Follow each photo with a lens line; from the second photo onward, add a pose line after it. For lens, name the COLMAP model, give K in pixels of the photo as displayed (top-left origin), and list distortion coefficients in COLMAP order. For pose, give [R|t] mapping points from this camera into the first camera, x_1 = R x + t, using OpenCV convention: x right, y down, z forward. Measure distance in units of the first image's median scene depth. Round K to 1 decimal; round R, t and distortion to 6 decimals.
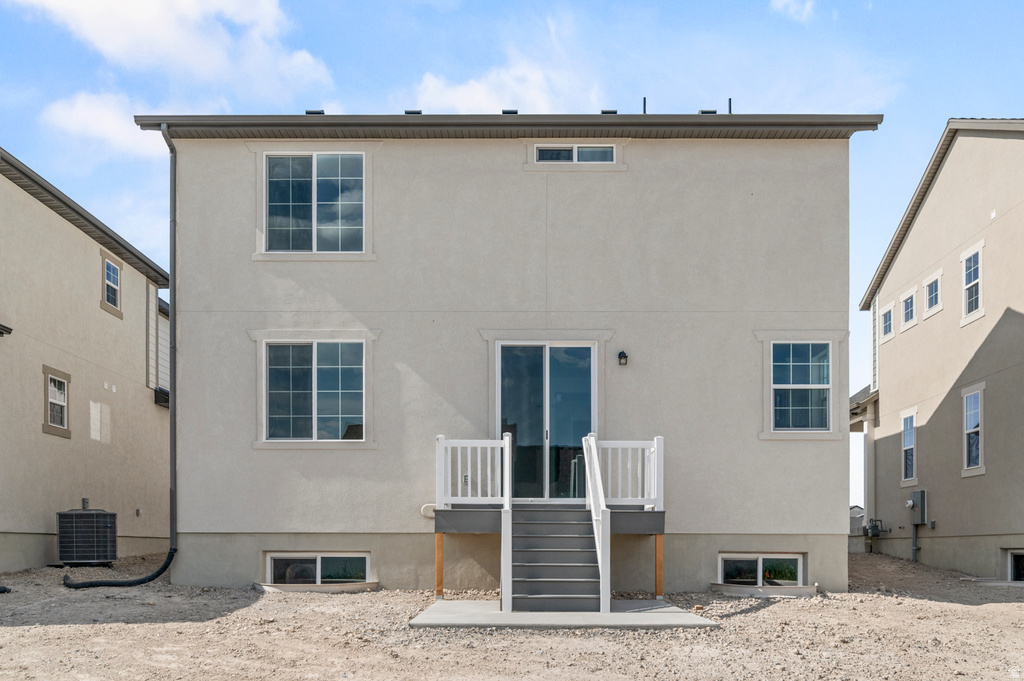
lens RADIAL K [[842.4, 0, 486.8], [0, 842.4, 338.1], [0, 0, 1]] dist [0.003709, -0.012878]
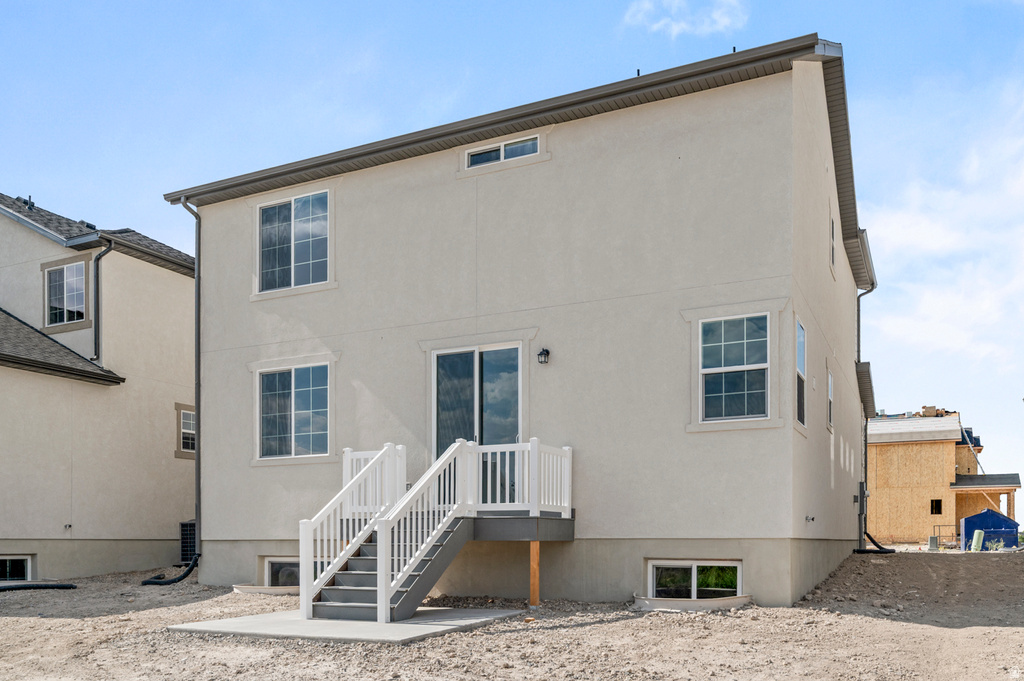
lens RADIAL K [[842.4, 0, 504.2], [0, 842.4, 345.0], [0, 0, 1]] dist [0.003709, -0.012878]
pose [[0.900200, -0.102533, -0.423233, 0.523438], [0.101900, 0.994500, -0.024193, 0.029858], [0.423386, -0.021349, 0.905698, 0.112598]]
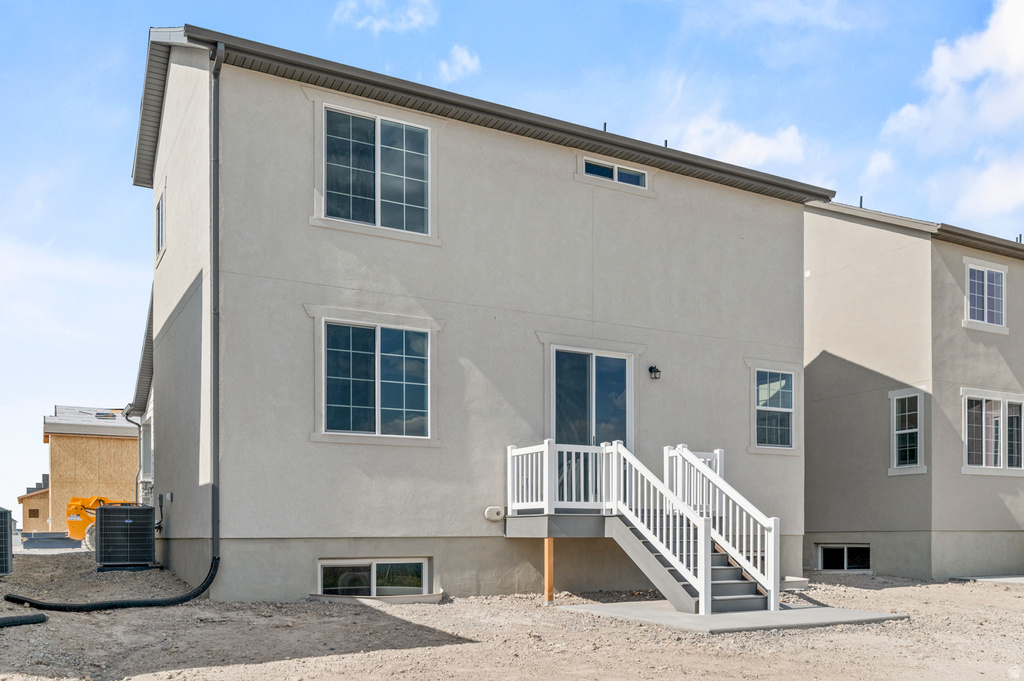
lens RADIAL K [[864.3, 0, 512.3], [0, 864.3, 337.3], [0, 0, 1]] dist [-0.003569, -0.006978]
pose [[0.874162, 0.101637, 0.474880, -0.520605], [-0.100483, 0.994548, -0.027890, 0.028015], [-0.475125, -0.023337, 0.879609, 0.117068]]
